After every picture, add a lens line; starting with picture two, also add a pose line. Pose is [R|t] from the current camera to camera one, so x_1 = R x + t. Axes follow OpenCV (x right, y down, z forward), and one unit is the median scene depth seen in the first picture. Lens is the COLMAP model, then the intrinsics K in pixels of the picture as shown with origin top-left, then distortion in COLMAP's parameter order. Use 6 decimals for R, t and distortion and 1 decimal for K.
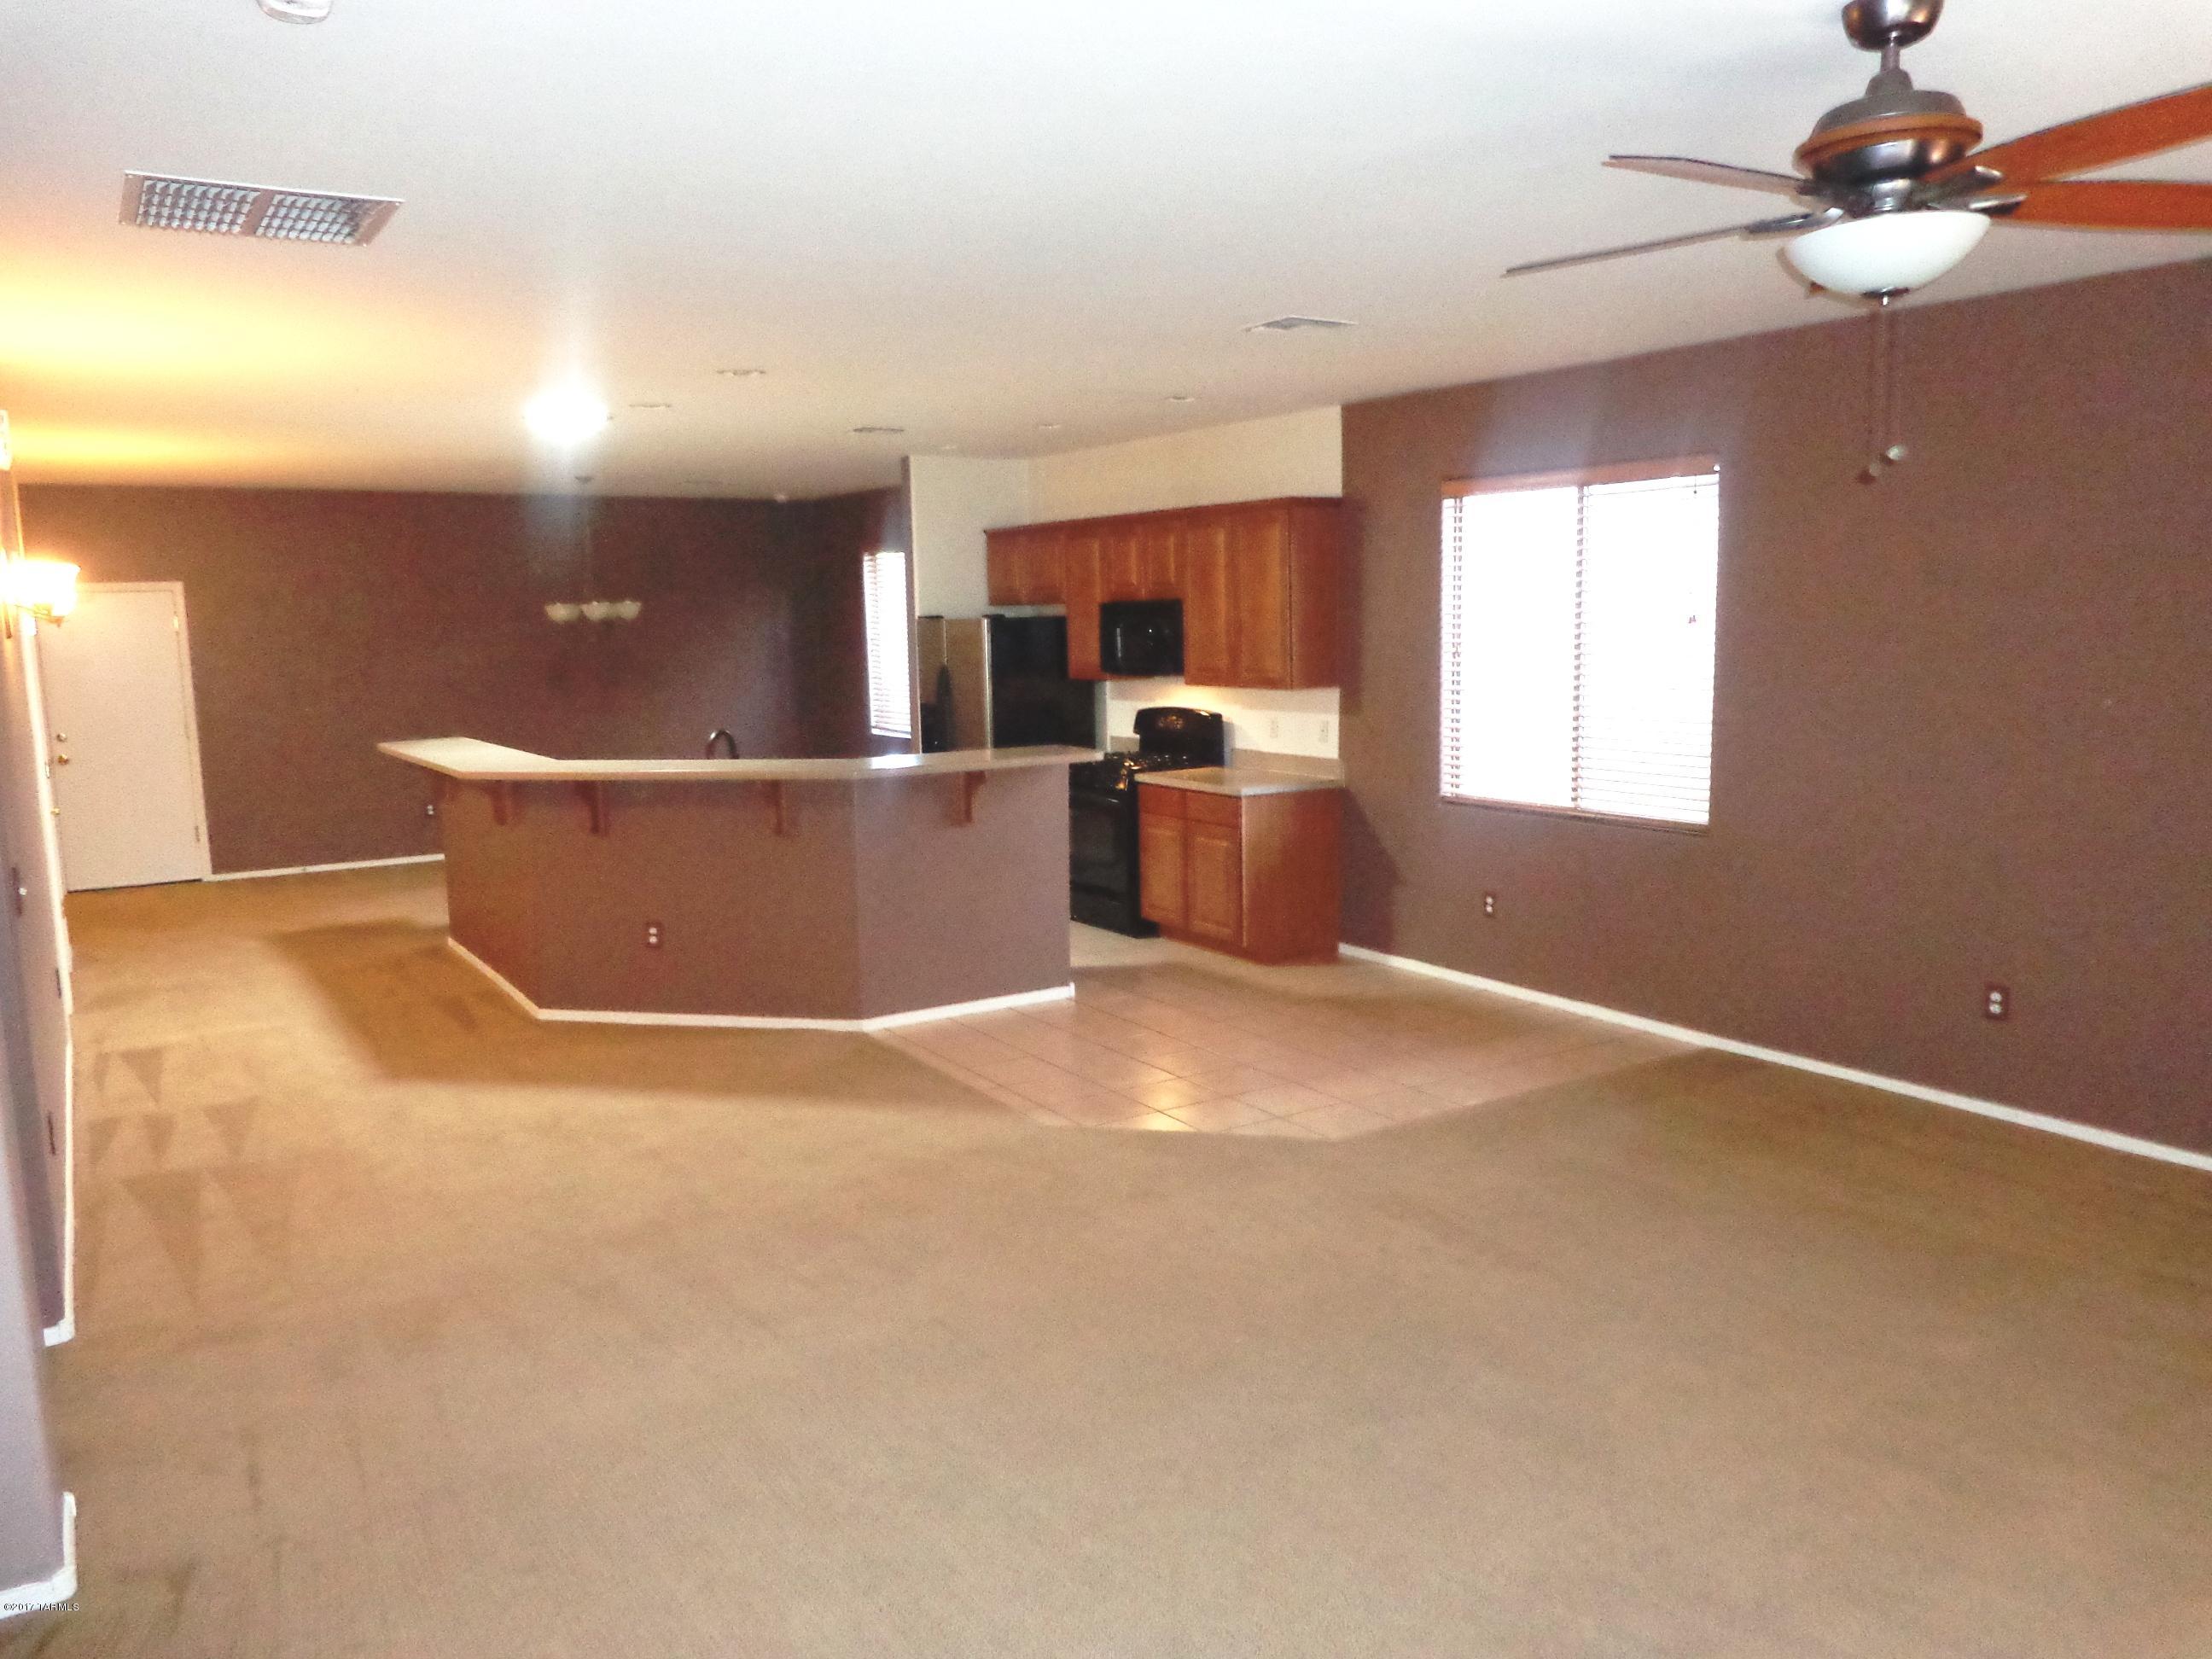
lens RADIAL K [[1633.4, 0, 1106.0], [0, 1633.4, 829.5], [0, 0, 1]] dist [-0.011073, 0.002439]
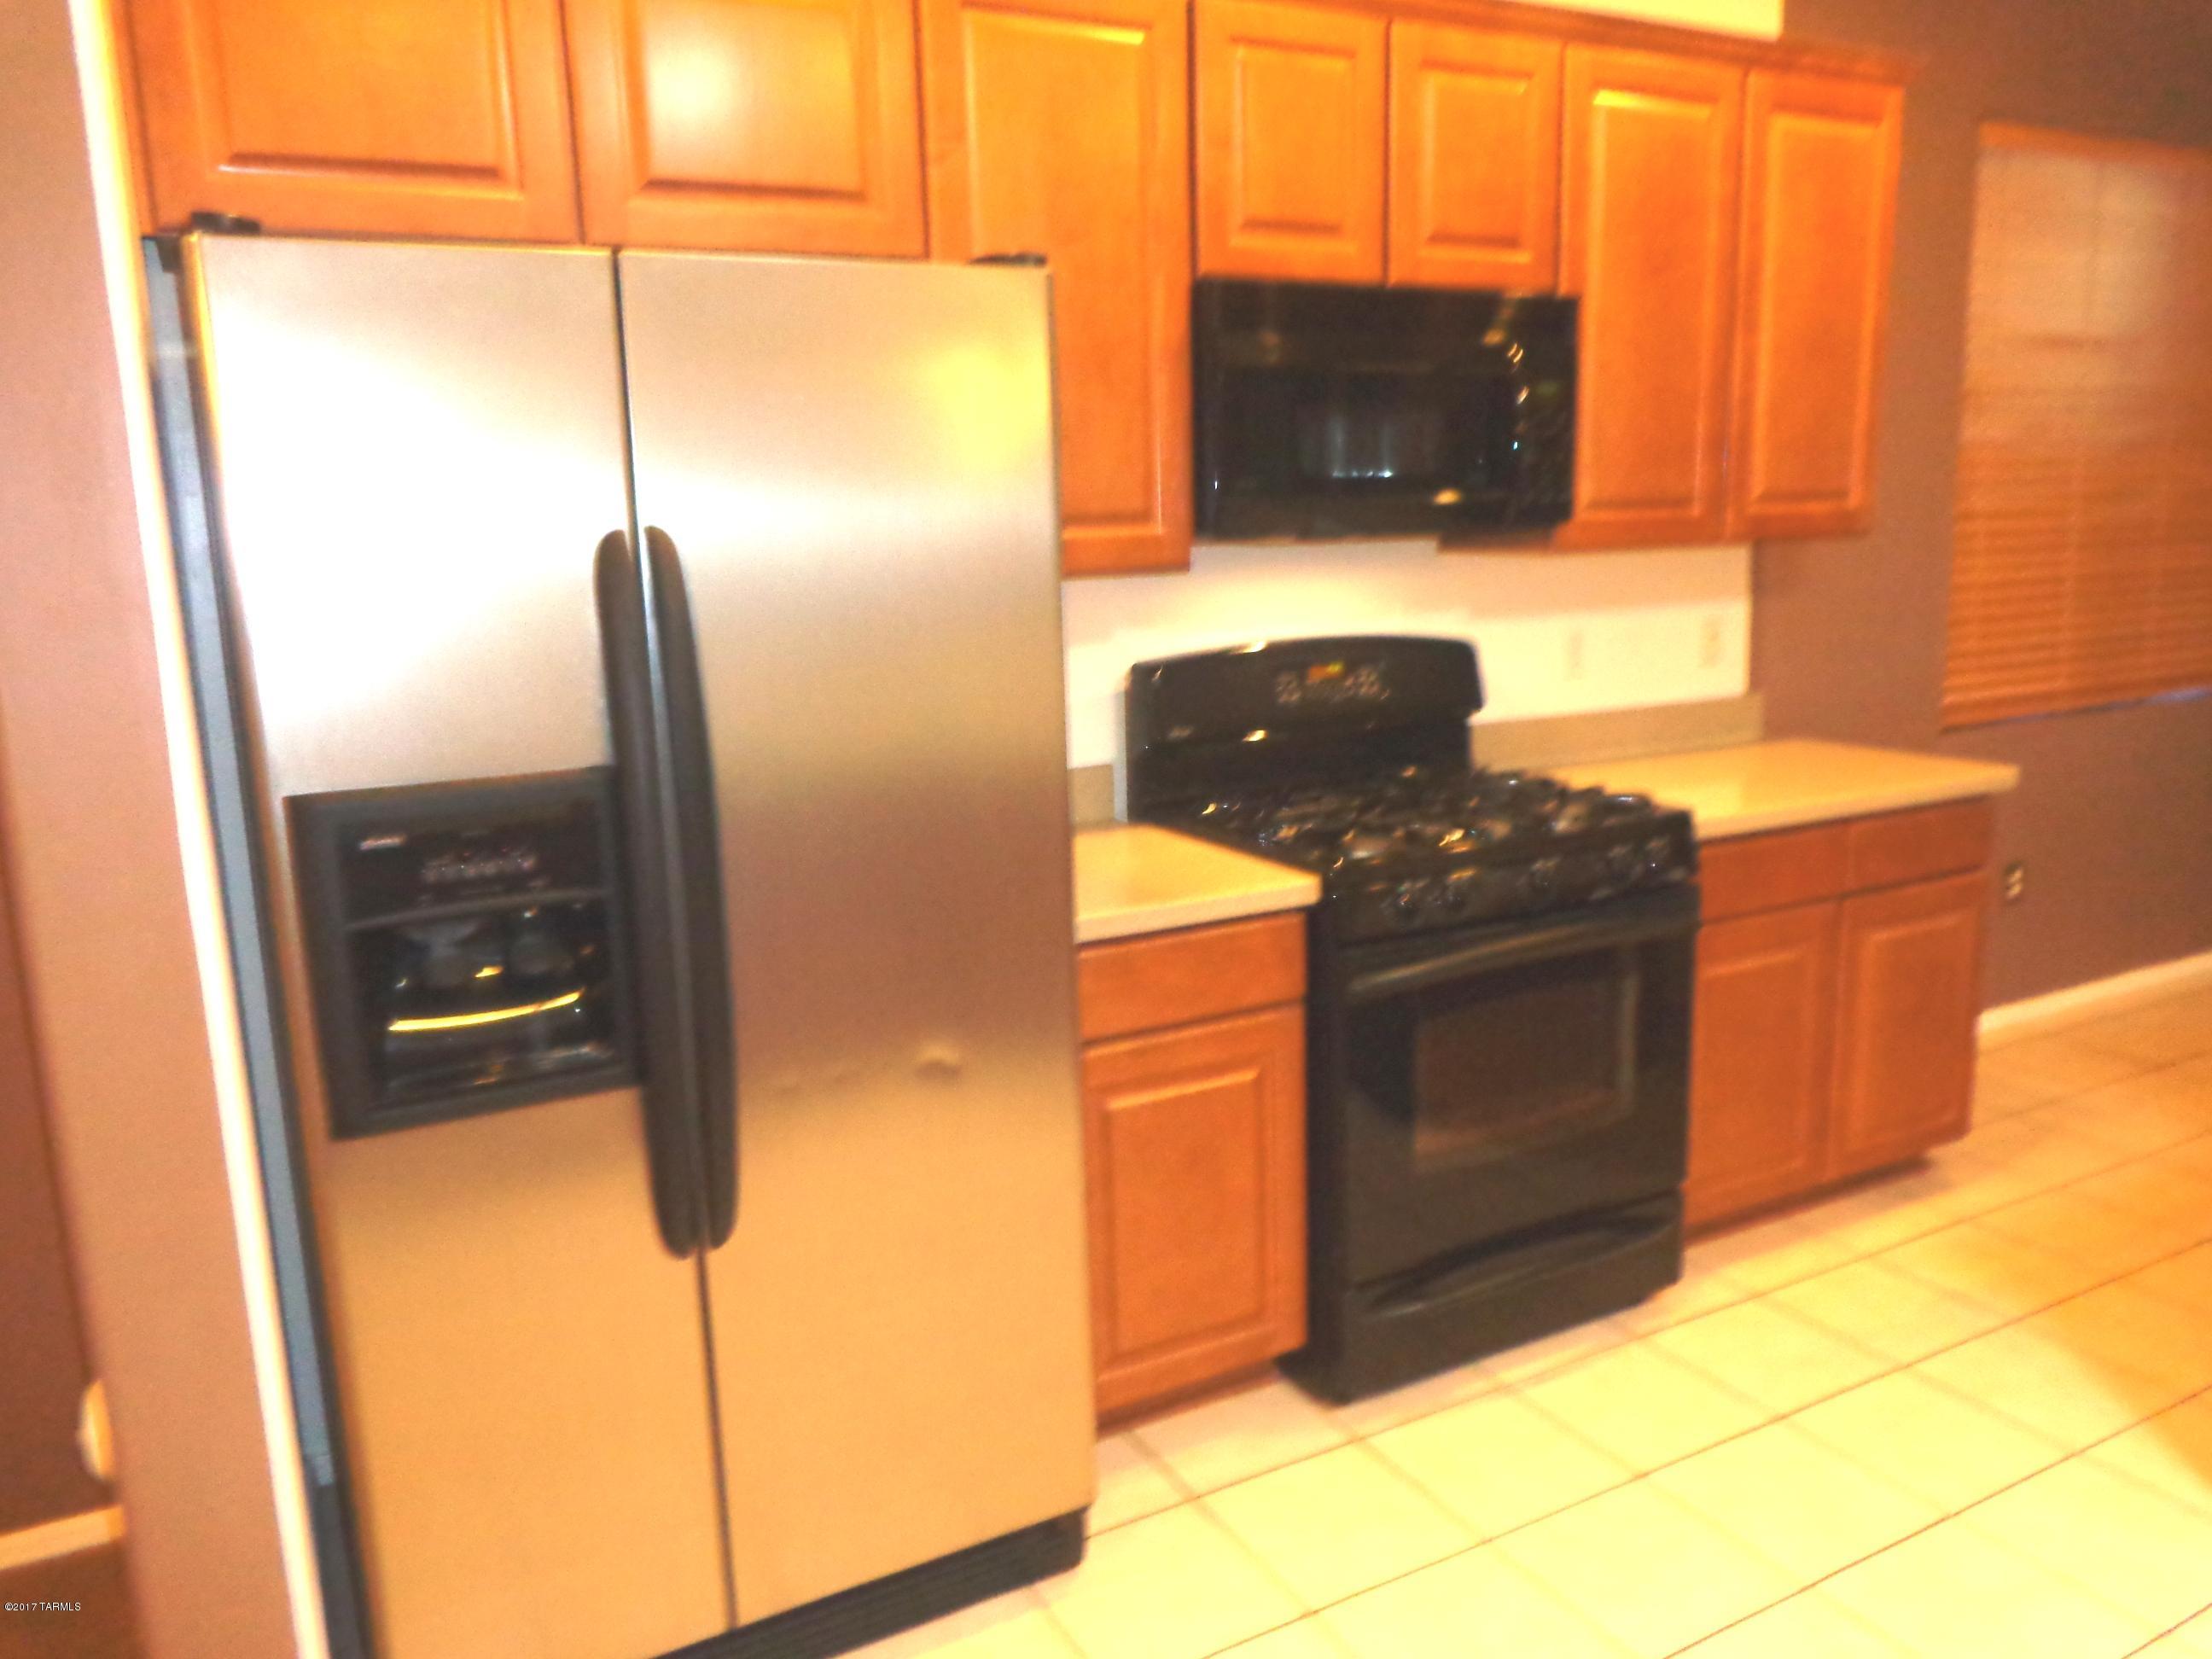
lens RADIAL K [[1633.4, 0, 1106.0], [0, 1633.4, 829.5], [0, 0, 1]] dist [-0.011073, 0.002439]
pose [[0.068666, -0.172285, 0.982651, -0.323226], [0.162729, 0.973718, 0.159348, -0.107595], [-0.984279, 0.148964, 0.094897, 1.125573]]
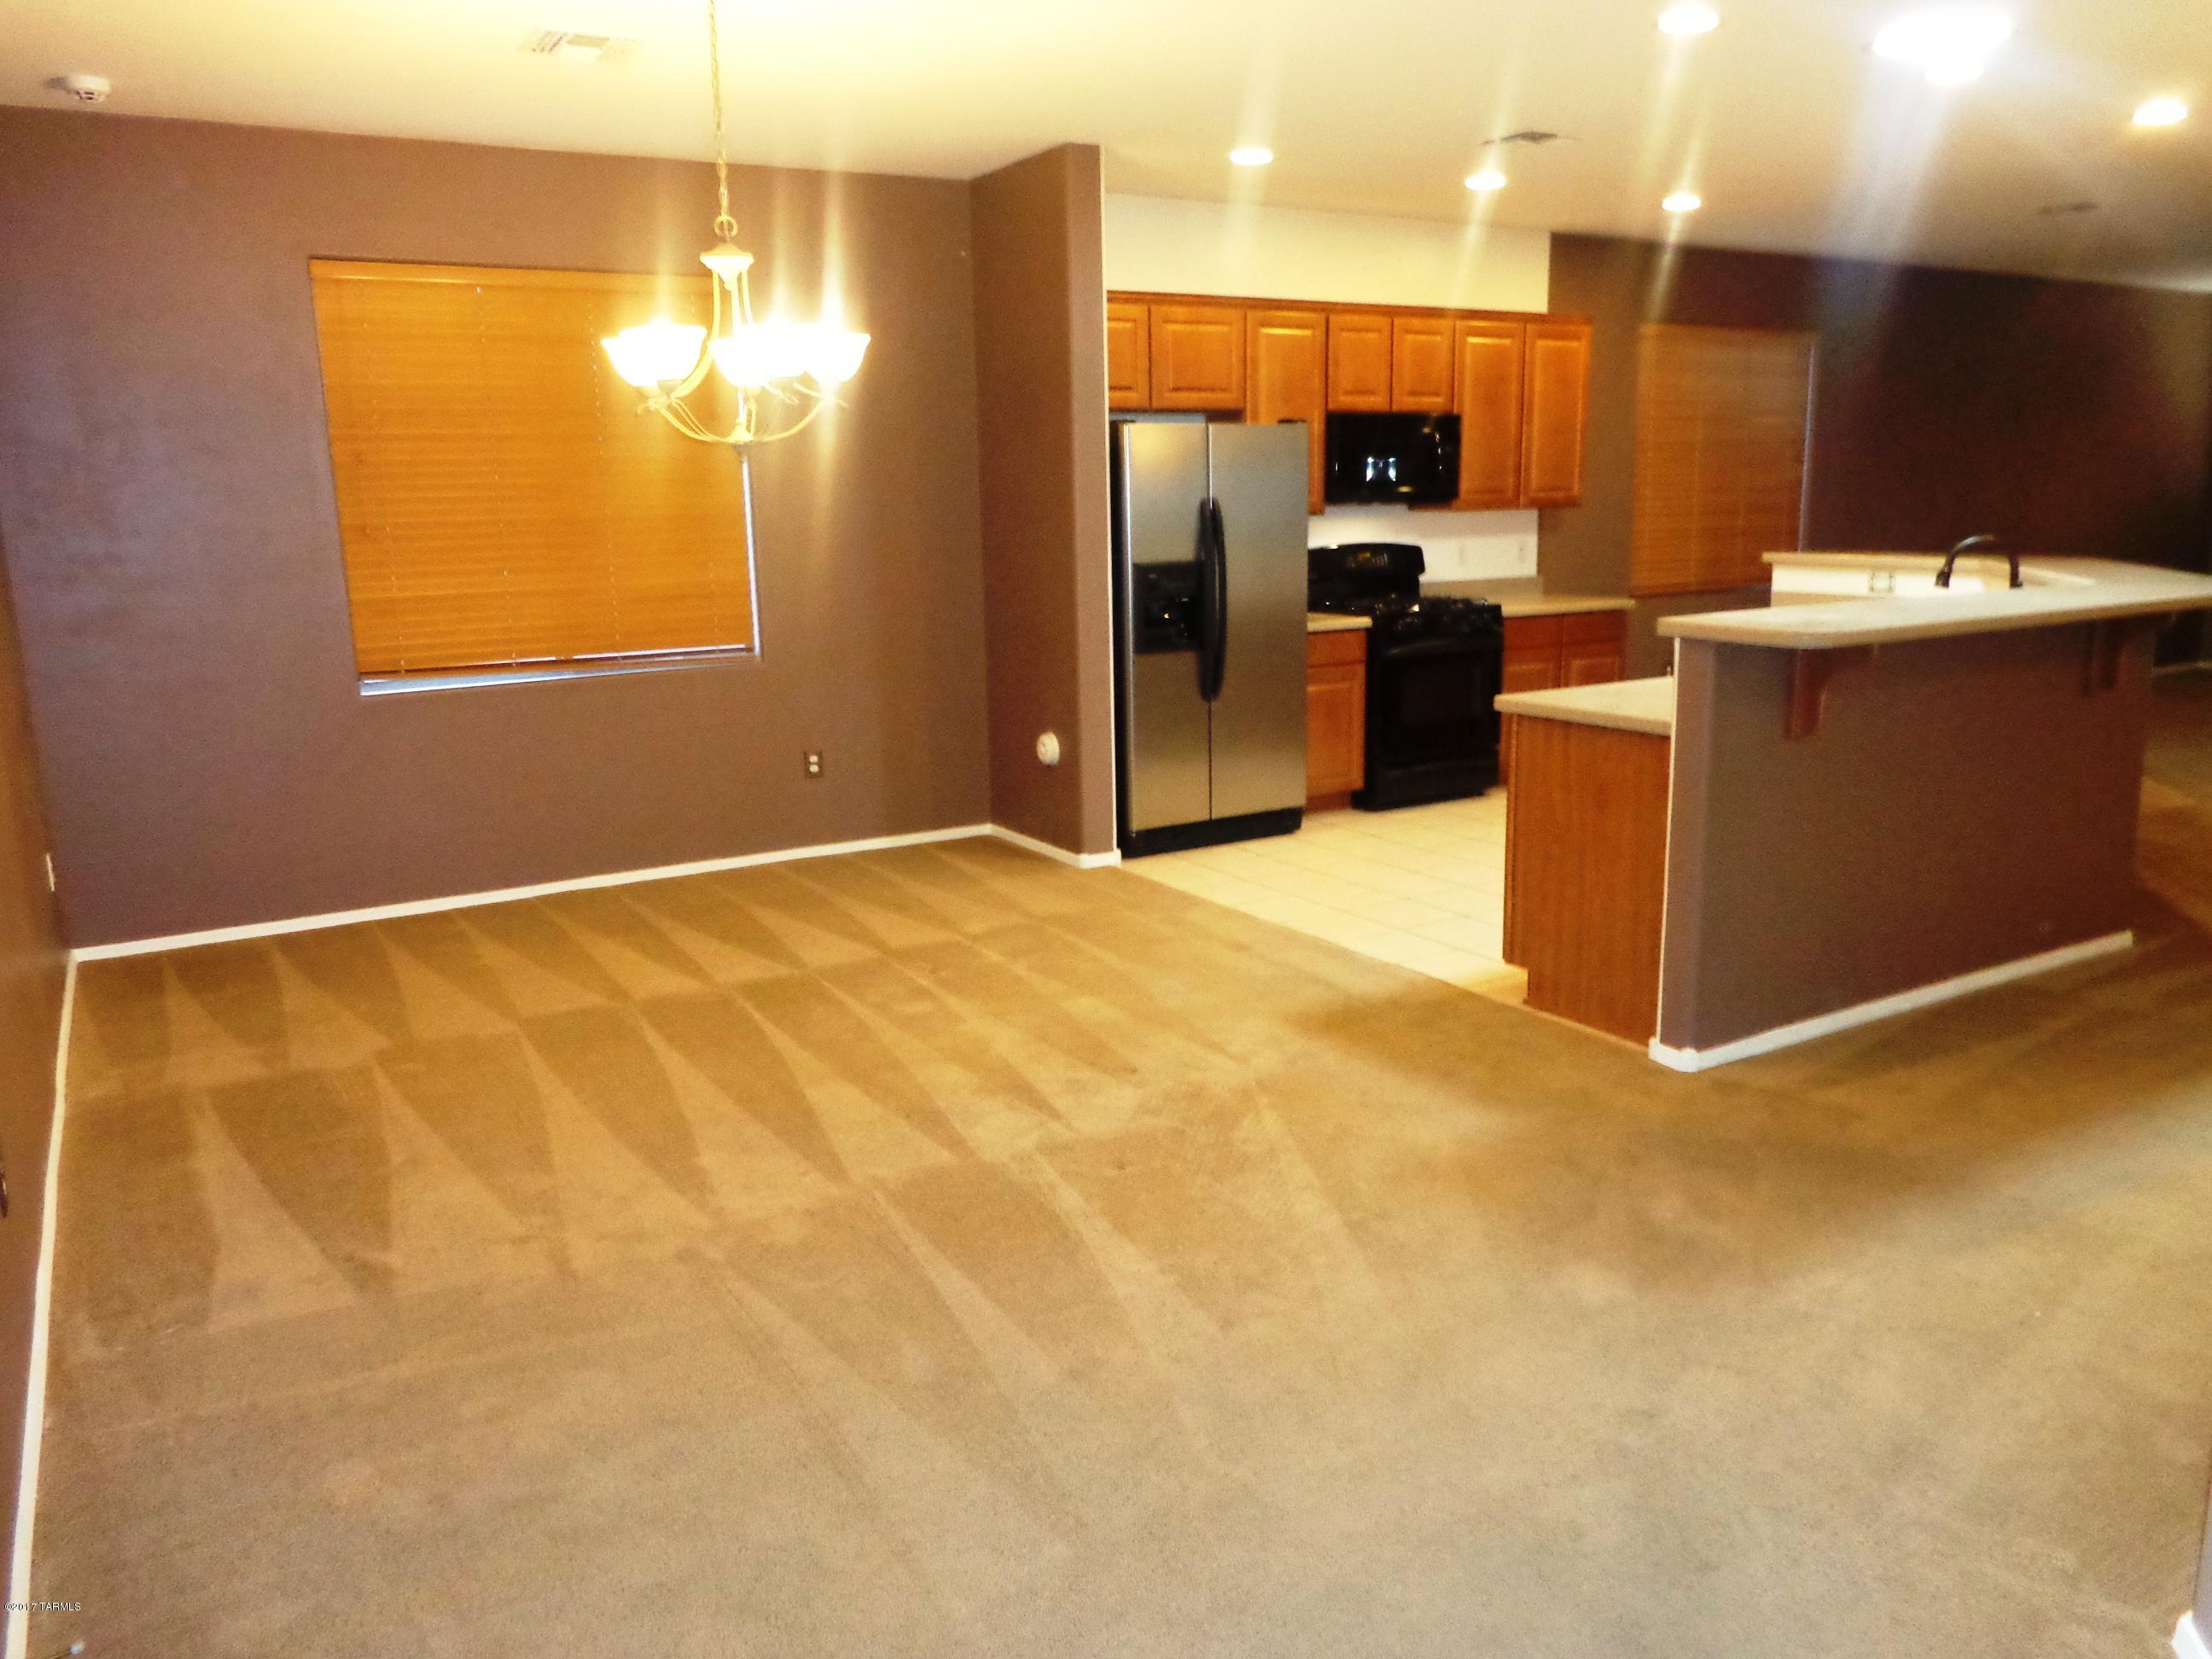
lens RADIAL K [[1633.4, 0, 1106.0], [0, 1633.4, 829.5], [0, 0, 1]] dist [-0.011073, 0.002439]
pose [[0.019590, -0.182204, 0.983066, -0.918449], [0.155955, 0.971776, 0.177003, -0.112437], [-0.987570, 0.149847, 0.047453, 1.234035]]
